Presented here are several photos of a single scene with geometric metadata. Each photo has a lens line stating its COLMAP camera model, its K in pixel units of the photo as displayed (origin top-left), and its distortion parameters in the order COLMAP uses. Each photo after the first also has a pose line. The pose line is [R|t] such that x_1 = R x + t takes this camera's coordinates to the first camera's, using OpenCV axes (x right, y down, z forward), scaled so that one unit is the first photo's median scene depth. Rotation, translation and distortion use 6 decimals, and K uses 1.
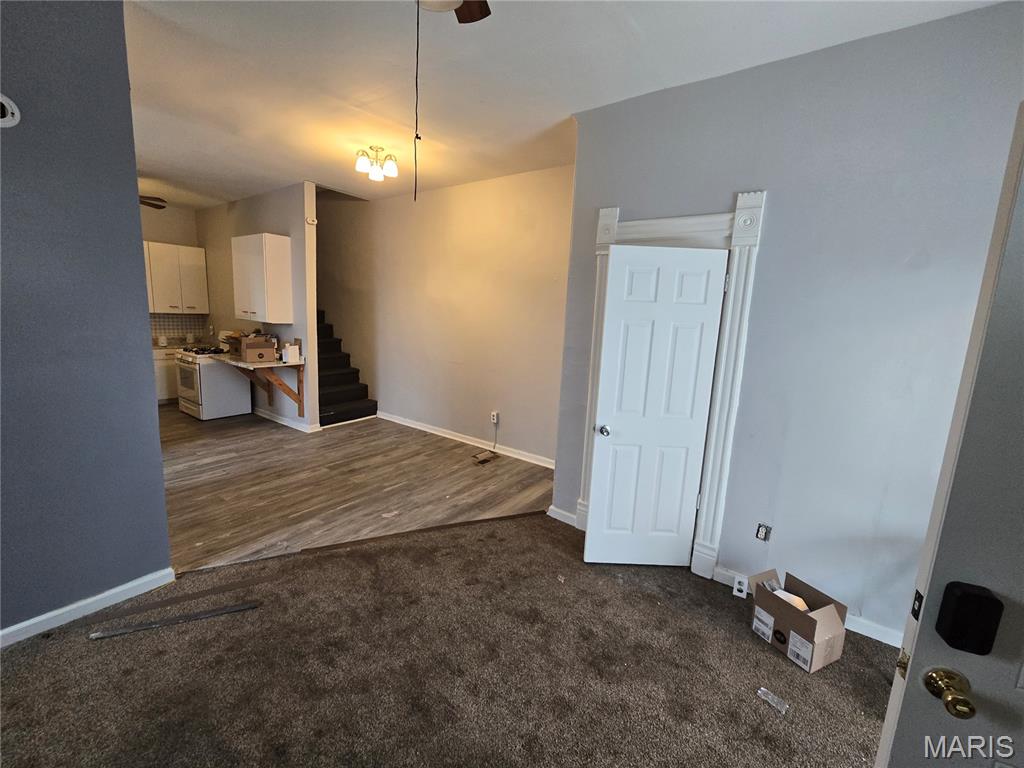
lens RADIAL K [[416.9, 0, 503.7], [0, 416.9, 376.5], [0, 0, 1]] dist [0.001232, 0.000204]
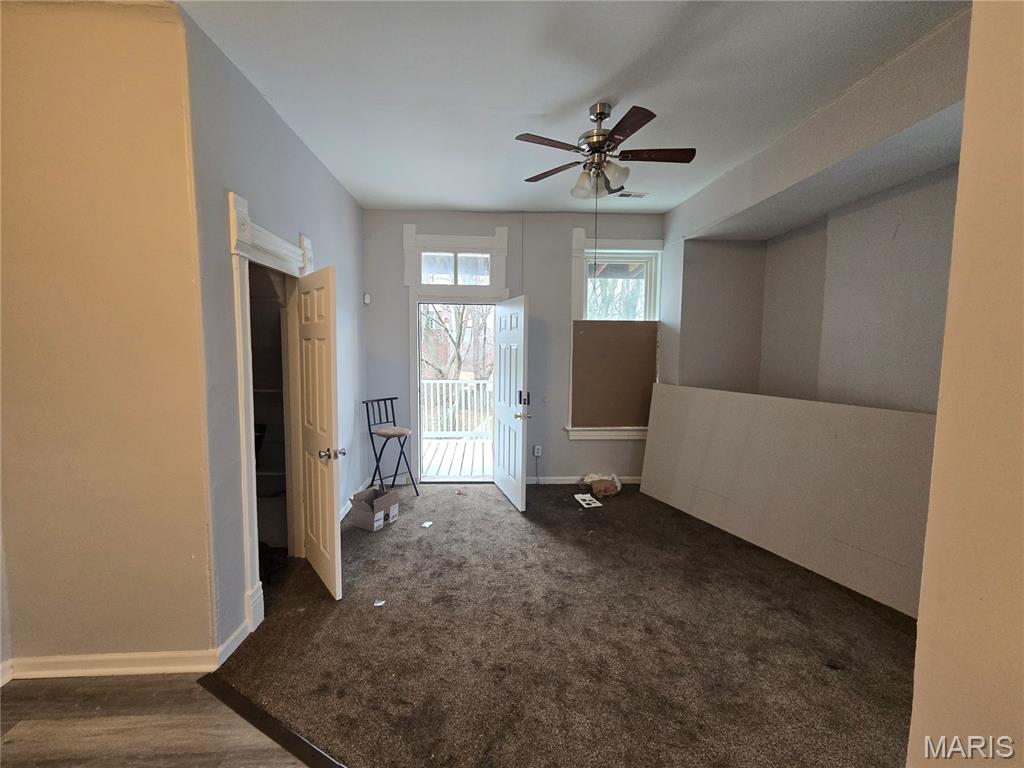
lens RADIAL K [[420.8, 0, 505.2], [0, 420.8, 378.9], [0, 0, 1]] dist [-0.000288, 0.000186]
pose [[-0.636921, -0.112886, 0.762620, -0.926515], [0.084759, 0.972971, 0.214812, -0.272626], [-0.766256, 0.201457, -0.610137, 1.573045]]
